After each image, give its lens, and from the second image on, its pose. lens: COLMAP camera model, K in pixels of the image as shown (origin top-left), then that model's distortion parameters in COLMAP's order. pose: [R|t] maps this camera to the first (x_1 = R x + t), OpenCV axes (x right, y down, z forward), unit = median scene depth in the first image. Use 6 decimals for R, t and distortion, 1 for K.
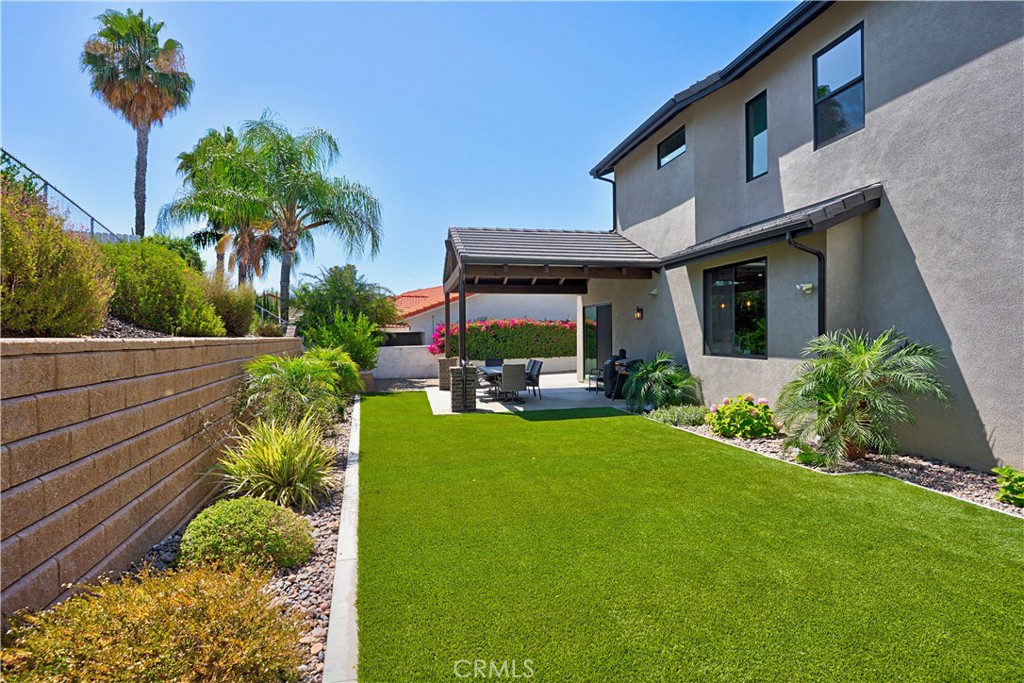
lens RADIAL K [[525.9, 0, 531.1], [0, 525.9, 337.8], [0, 0, 1]] dist [-0.083489, 0.044600]
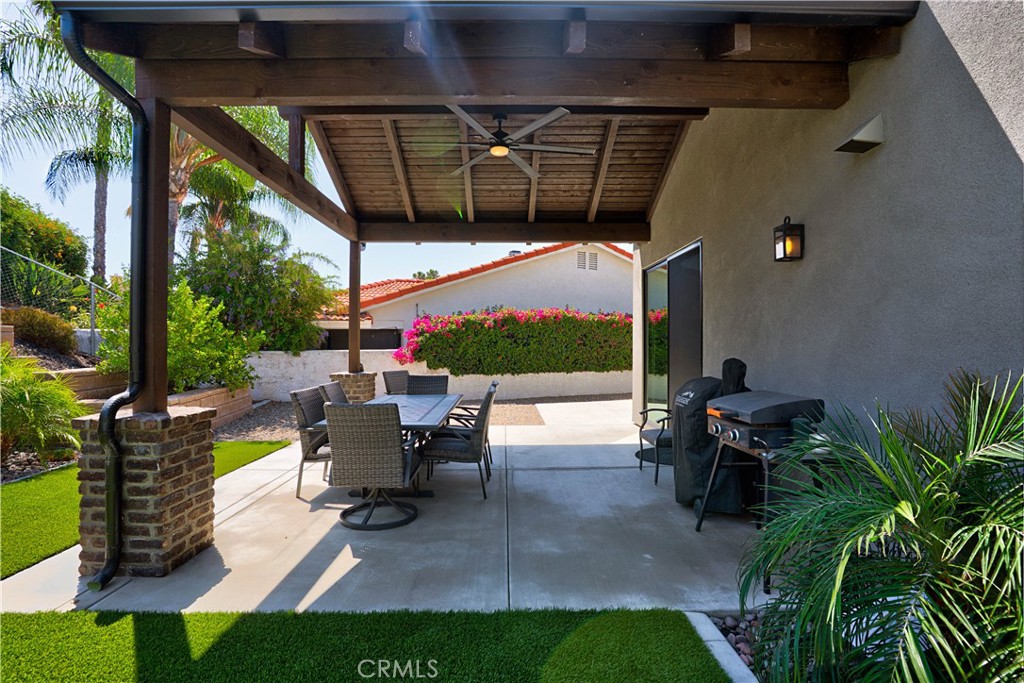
lens RADIAL K [[501.9, 0, 512.0], [0, 501.9, 341.5], [0, 0, 1]] dist [-0.049607, 0.020919]
pose [[0.976570, 0.003483, -0.215173, 0.079379], [-0.005603, 0.999942, -0.009245, 0.012676], [0.215129, 0.010234, 0.976532, 0.498551]]
